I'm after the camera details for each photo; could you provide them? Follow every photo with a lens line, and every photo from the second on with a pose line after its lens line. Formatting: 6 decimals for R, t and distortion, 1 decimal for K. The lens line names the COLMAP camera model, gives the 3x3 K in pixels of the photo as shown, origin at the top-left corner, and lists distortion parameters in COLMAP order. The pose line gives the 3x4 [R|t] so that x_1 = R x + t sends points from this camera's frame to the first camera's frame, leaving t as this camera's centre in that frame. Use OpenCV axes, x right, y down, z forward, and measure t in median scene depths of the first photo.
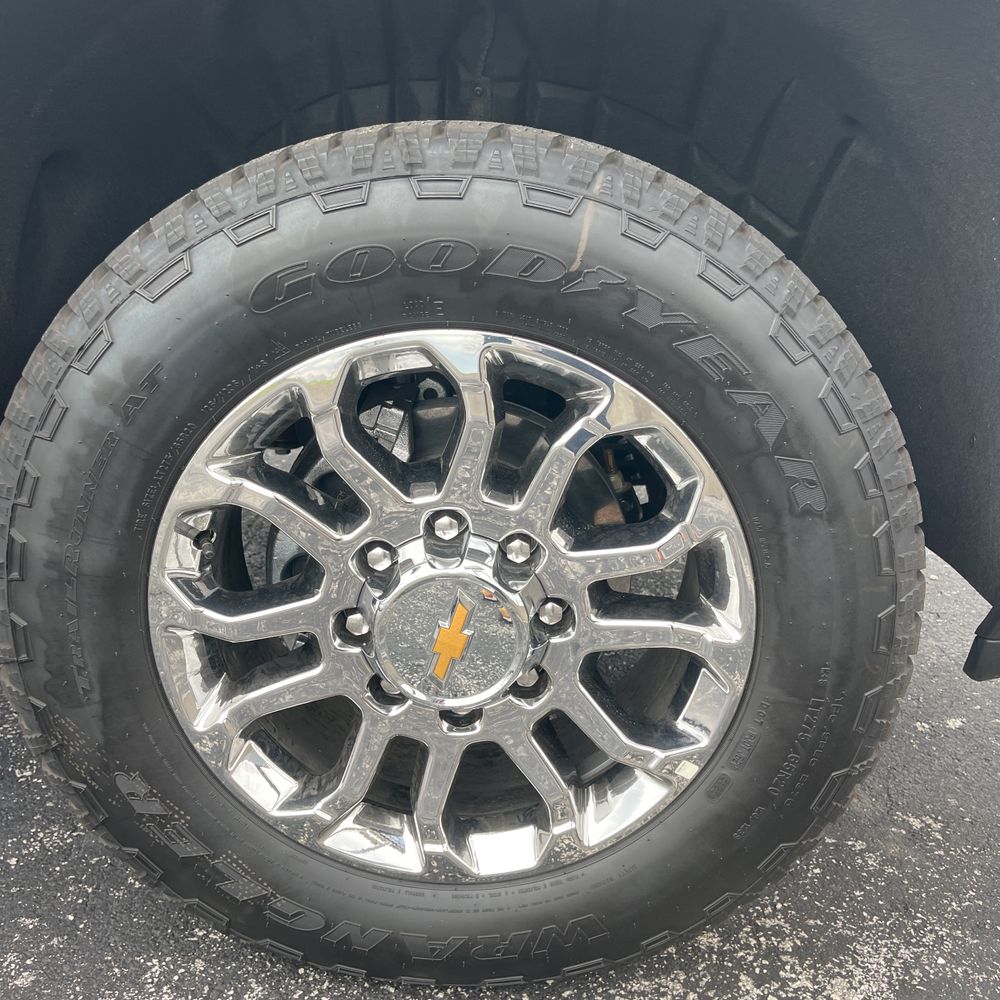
lens RADIAL K [[1017.6, 0, 499.7], [0, 1017.6, 504.5], [0, 0, 1]] dist [0.027297, 0.000000]
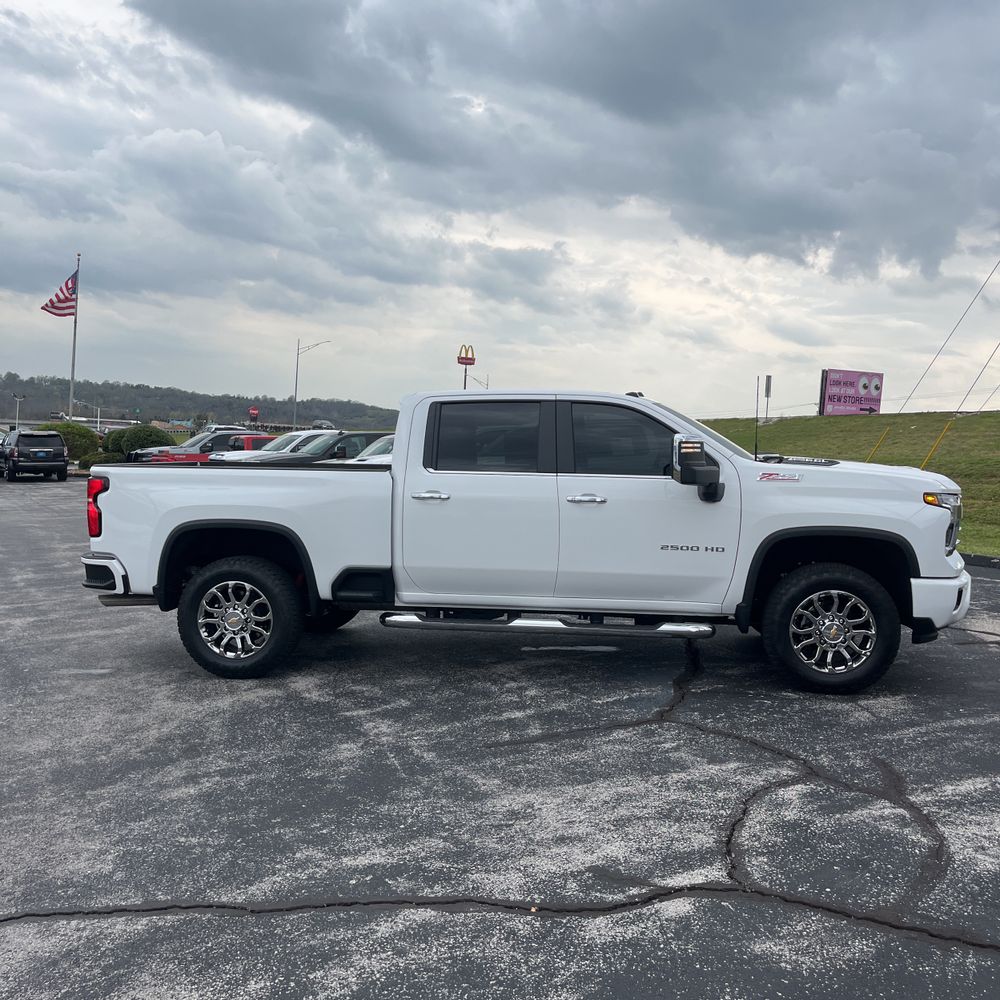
lens RADIAL K [[1032.6, 0, 497.3], [0, 1032.6, 492.6], [0, 0, 1]] dist [0.038696, 0.000000]
pose [[0.993908, -0.022151, -0.107963, -1.573865], [-0.008001, 0.962506, -0.271141, 1.171885], [0.109921, 0.270353, 0.956466, -6.472819]]
